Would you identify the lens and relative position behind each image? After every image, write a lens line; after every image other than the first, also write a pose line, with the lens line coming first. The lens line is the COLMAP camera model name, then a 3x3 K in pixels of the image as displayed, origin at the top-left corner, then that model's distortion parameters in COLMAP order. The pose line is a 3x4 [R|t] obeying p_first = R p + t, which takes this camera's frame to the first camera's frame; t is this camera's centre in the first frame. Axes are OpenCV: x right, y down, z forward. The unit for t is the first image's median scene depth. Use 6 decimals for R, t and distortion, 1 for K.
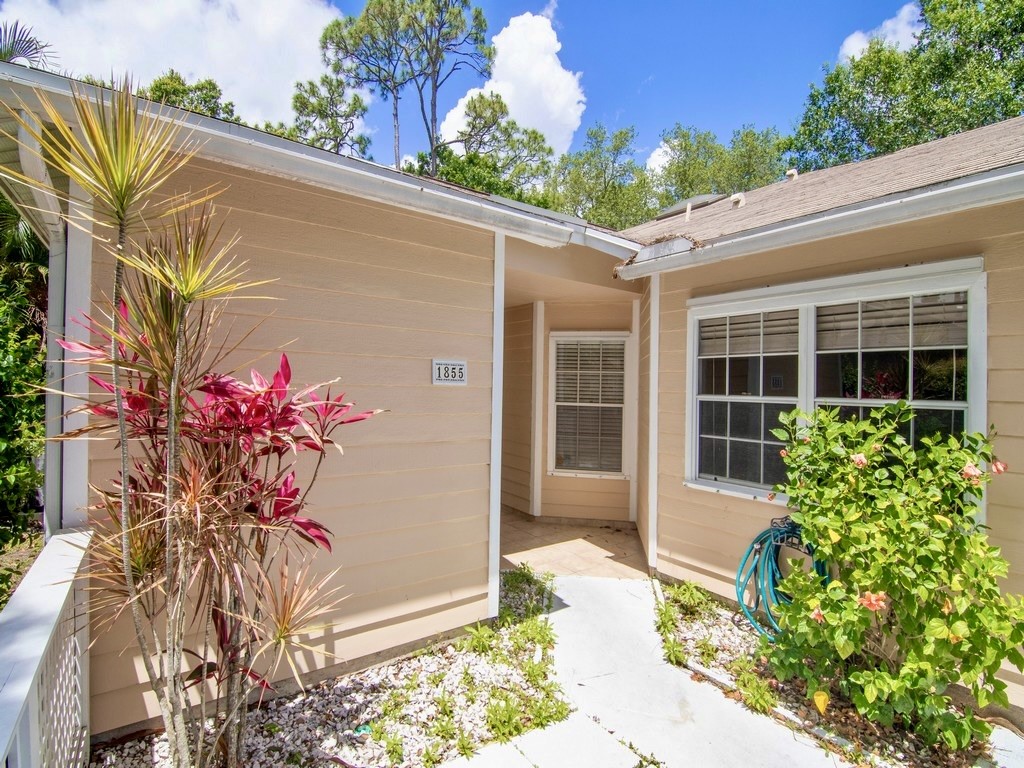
lens RADIAL K [[495.3, 0, 514.5], [0, 495.3, 380.8], [0, 0, 1]] dist [0.001841, 0.000024]
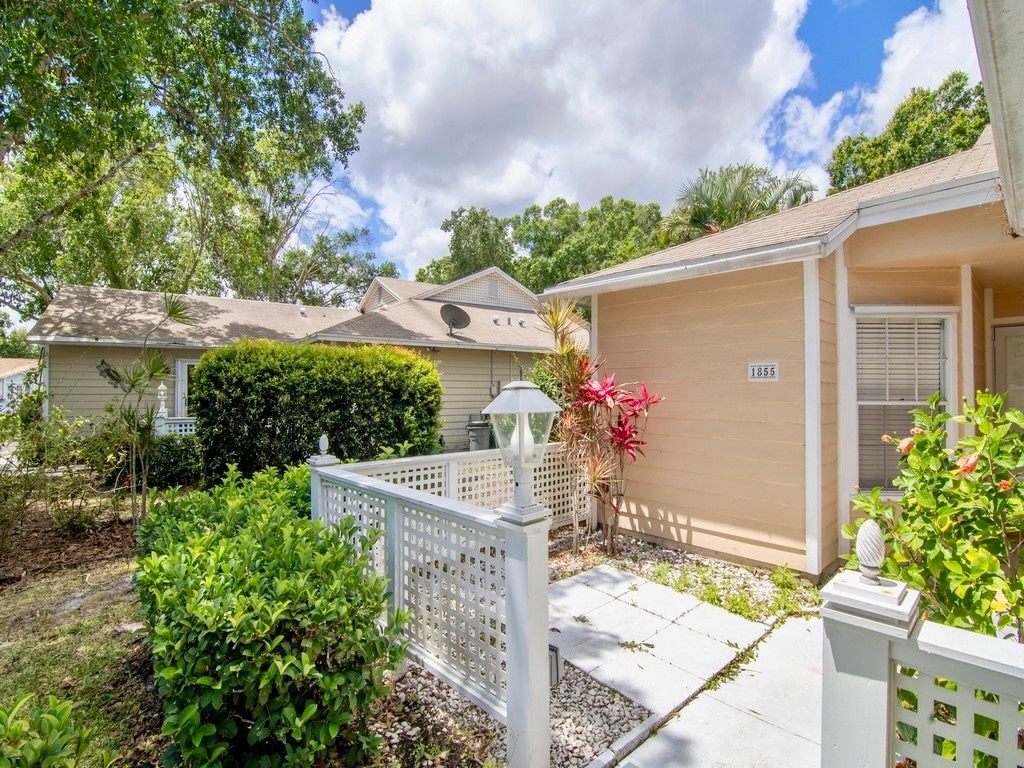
lens RADIAL K [[495.3, 0, 514.5], [0, 495.3, 380.8], [0, 0, 1]] dist [0.001841, 0.000024]
pose [[0.136368, -0.032781, -0.990116, 1.160662], [0.012463, 0.999430, -0.031373, 0.043872], [0.990580, -0.008061, 0.136699, 0.142041]]
